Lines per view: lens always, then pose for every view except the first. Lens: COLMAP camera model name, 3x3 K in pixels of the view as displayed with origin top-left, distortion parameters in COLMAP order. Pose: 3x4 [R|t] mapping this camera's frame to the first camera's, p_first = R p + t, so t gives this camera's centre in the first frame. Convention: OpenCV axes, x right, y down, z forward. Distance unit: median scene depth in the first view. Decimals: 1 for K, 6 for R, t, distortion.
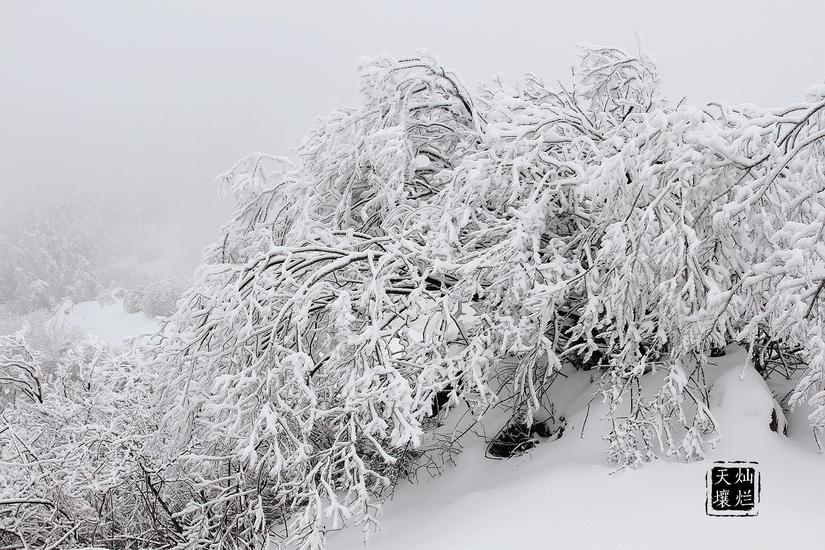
lens RADIAL K [[907.7, 0, 412.5], [0, 907.7, 275.0], [0, 0, 1]] dist [-0.027641, -0.005412]
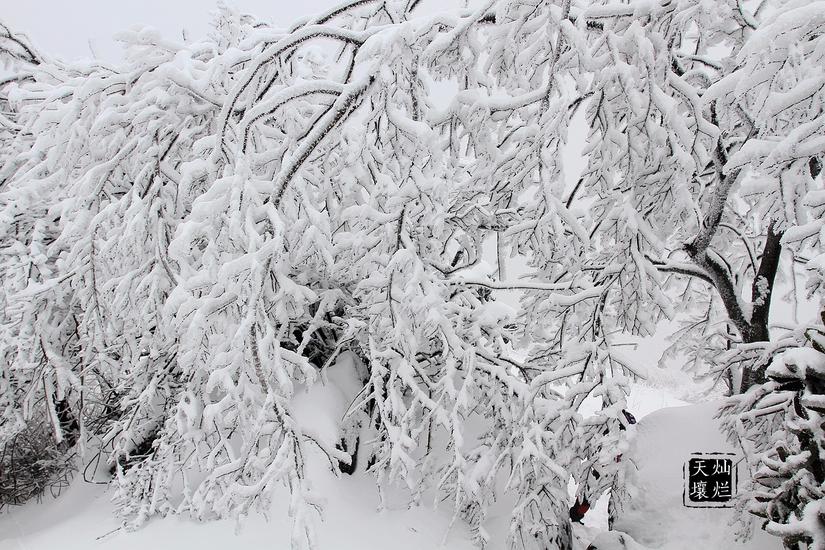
lens RADIAL K [[650.5, 0, 412.5], [0, 650.5, 275.0], [0, 0, 1]] dist [-0.071173, 0.002306]
pose [[0.998796, -0.010188, 0.047987, 0.427145], [0.009996, 0.999941, 0.004228, 0.004306], [-0.048028, -0.003743, 0.998839, 0.446006]]
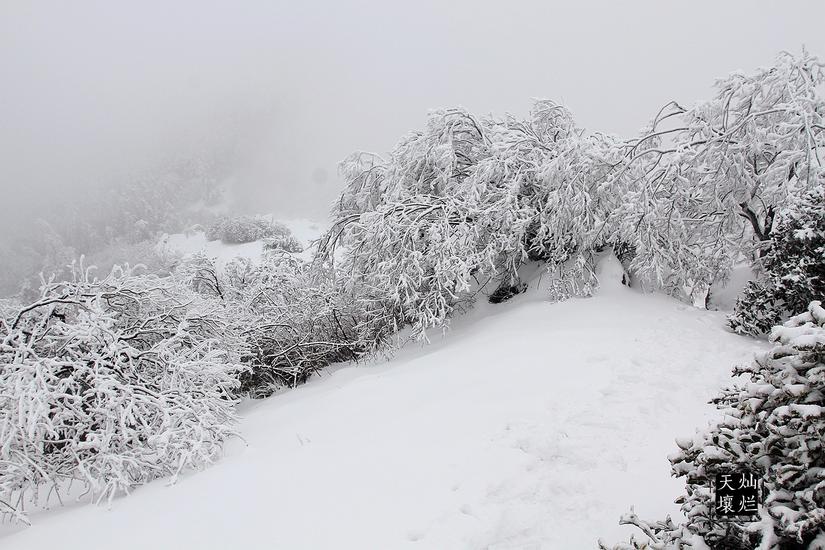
lens RADIAL K [[650.5, 0, 412.5], [0, 650.5, 275.0], [0, 0, 1]] dist [-0.071173, 0.002306]
pose [[0.999158, -0.019480, 0.036101, -0.169653], [0.015842, 0.995015, 0.098456, -0.013199], [-0.037839, -0.097801, 0.994486, -0.538707]]
